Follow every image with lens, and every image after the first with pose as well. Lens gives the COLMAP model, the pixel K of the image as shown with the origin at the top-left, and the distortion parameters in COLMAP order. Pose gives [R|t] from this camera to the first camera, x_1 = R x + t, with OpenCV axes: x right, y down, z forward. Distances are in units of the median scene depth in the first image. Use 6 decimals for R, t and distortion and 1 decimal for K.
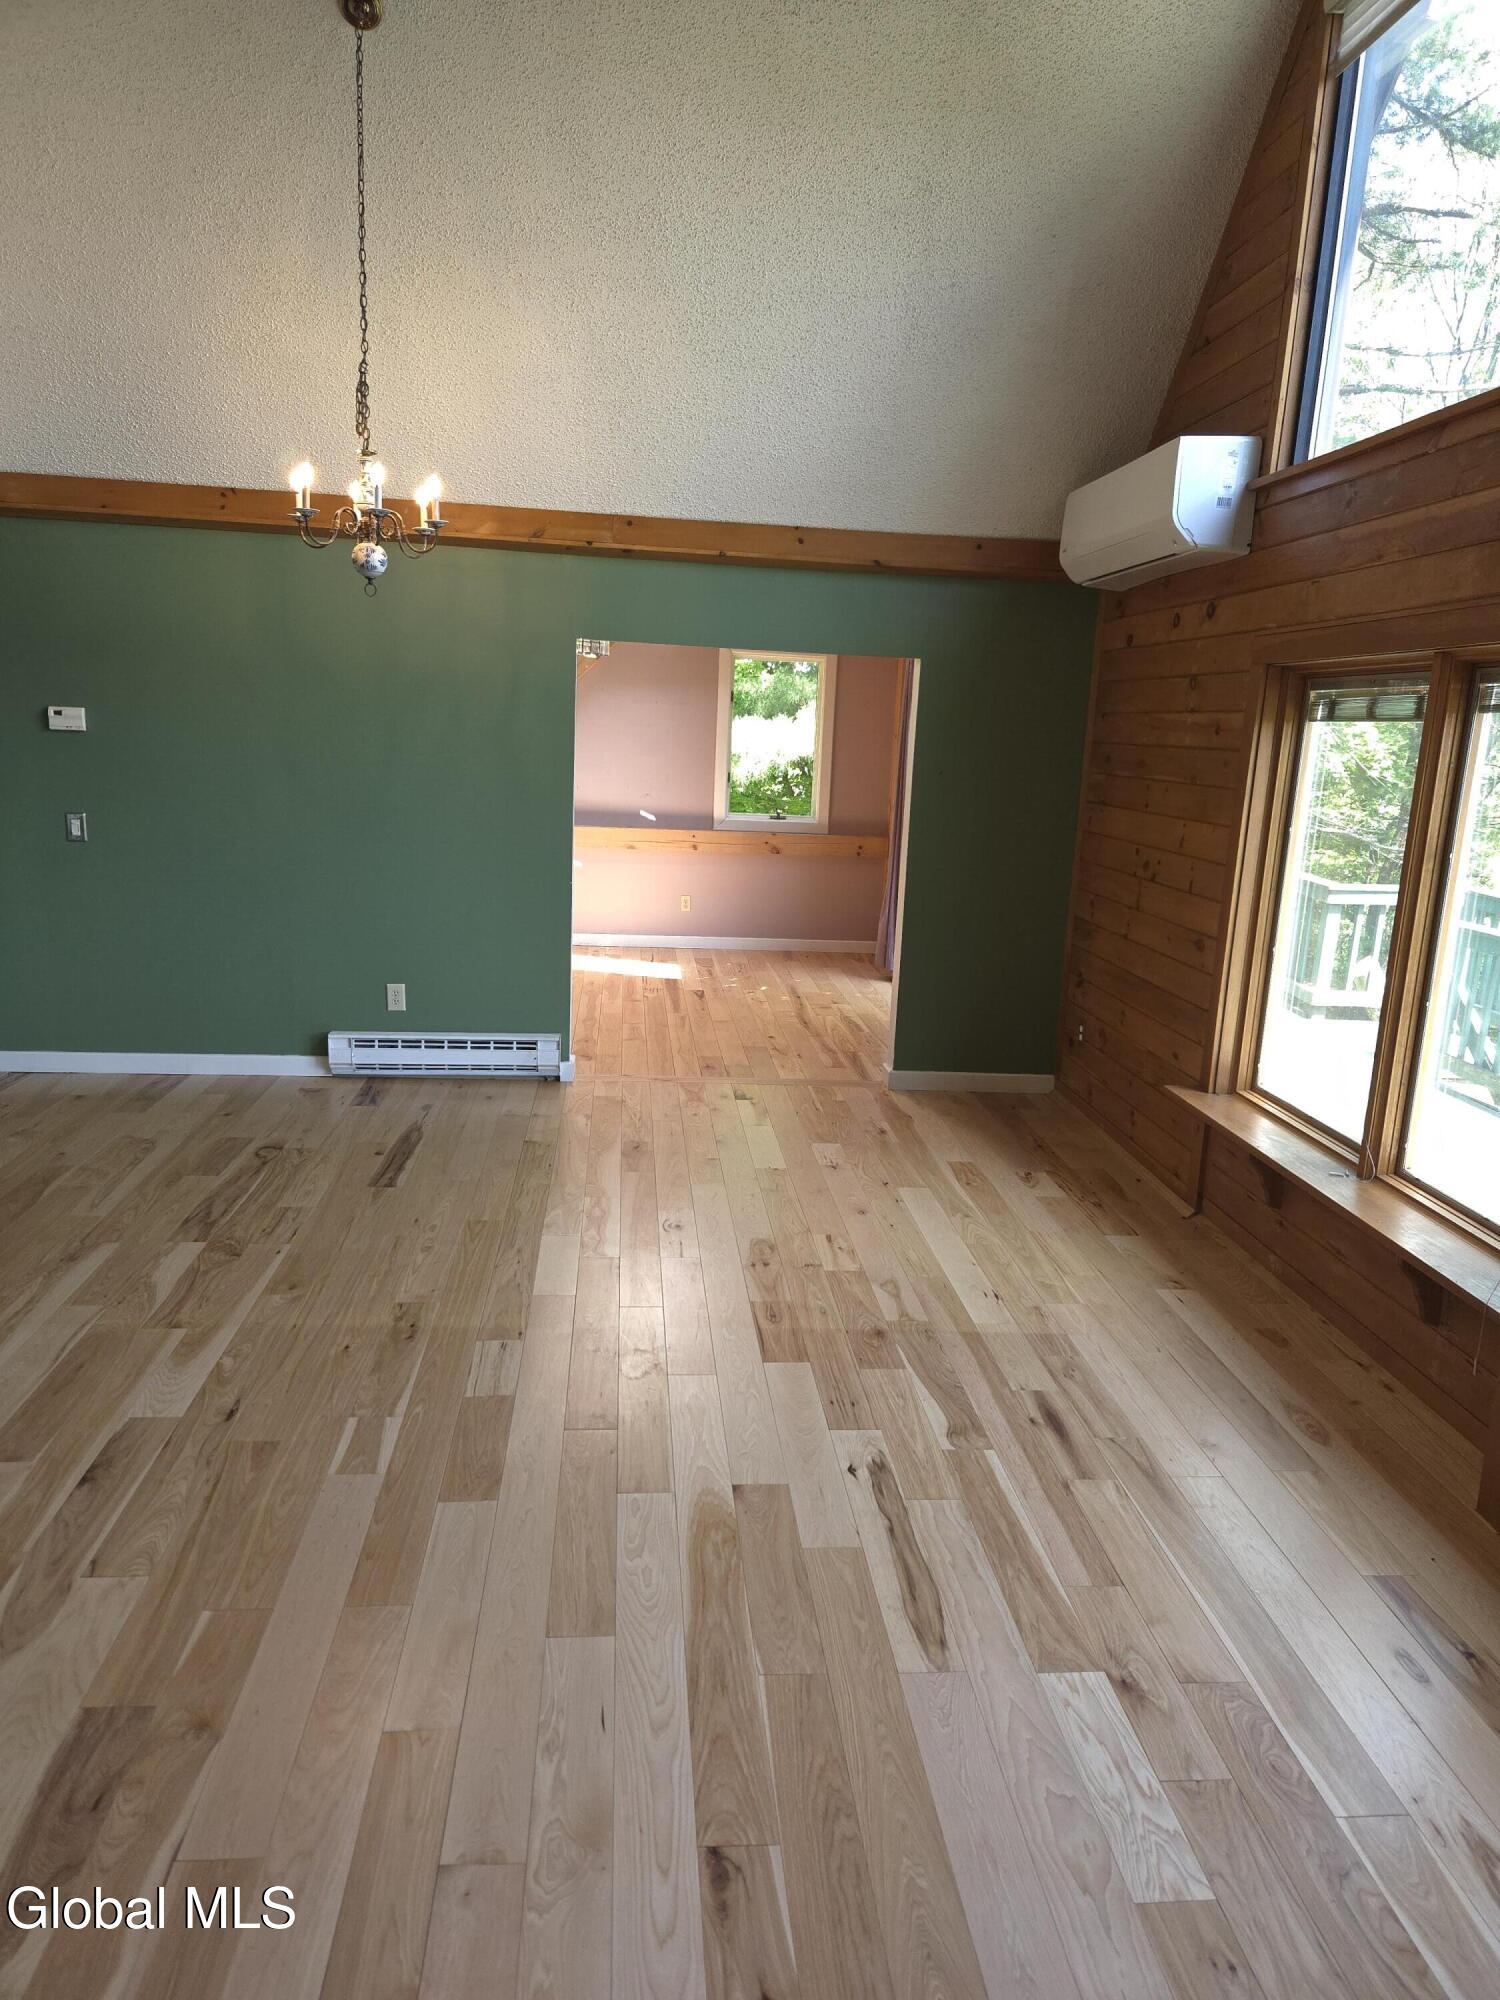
lens RADIAL K [[1341.9, 0, 754.5], [0, 1341.9, 997.3], [0, 0, 1]] dist [0.068639, -0.047390]
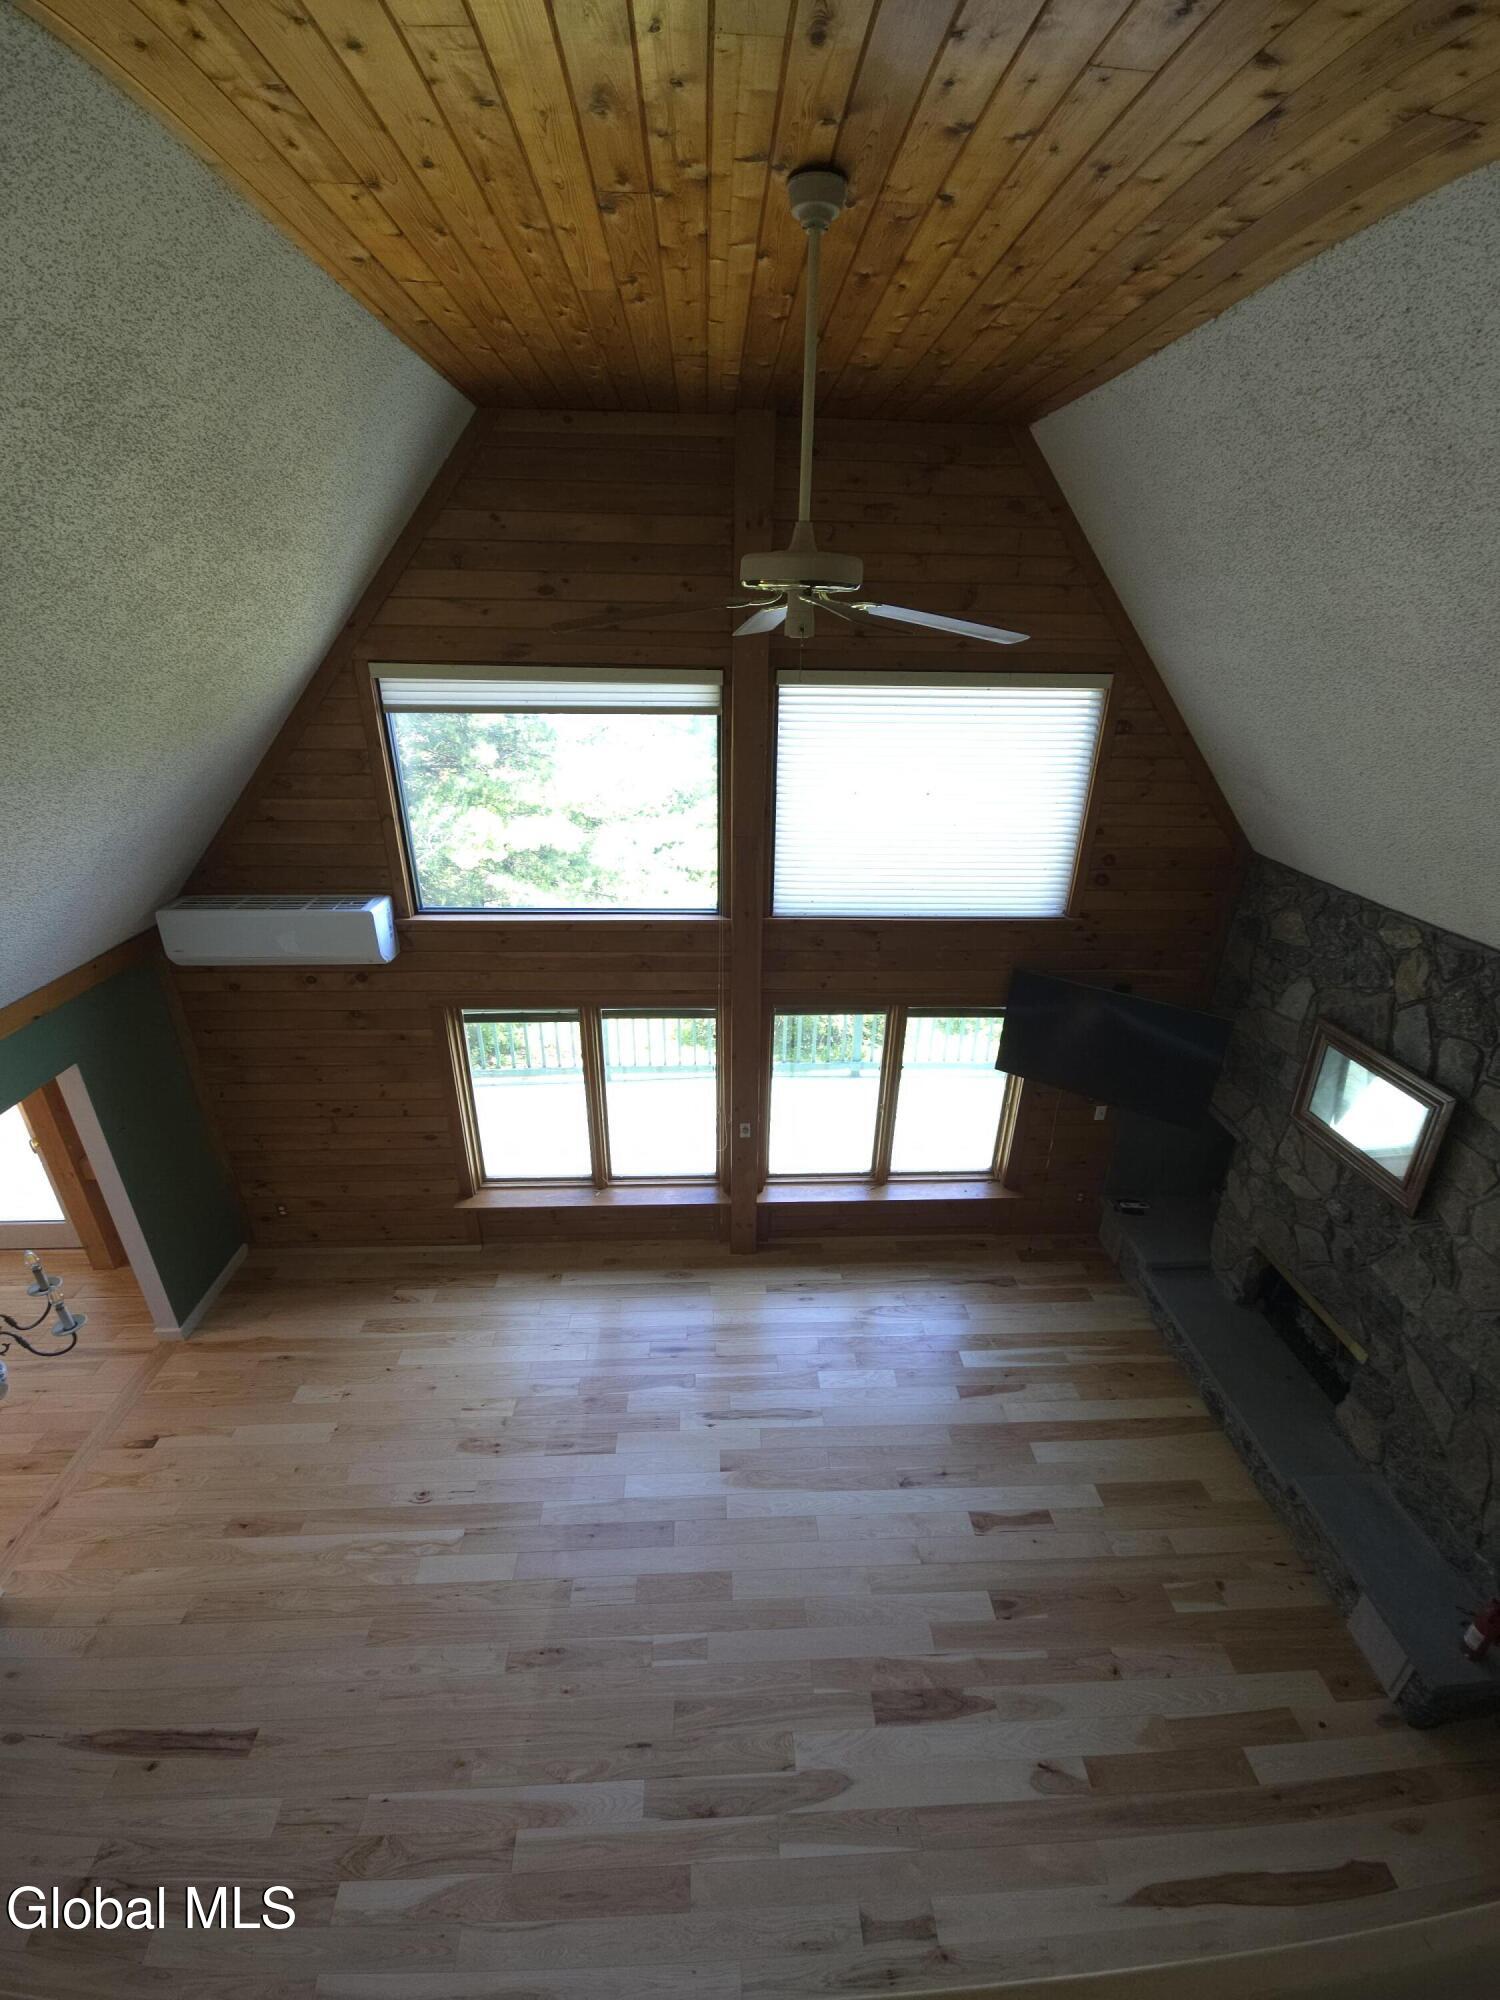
lens RADIAL K [[810.3, 0, 749.5], [0, 810.3, 1005.1], [0, 0, 1]] dist [-0.003434, -0.001335]
pose [[0.042961, -0.460619, 0.886558, -0.717988], [0.186419, 0.875488, 0.445834, -0.789152], [-0.981531, 0.146118, 0.123480, 0.514761]]
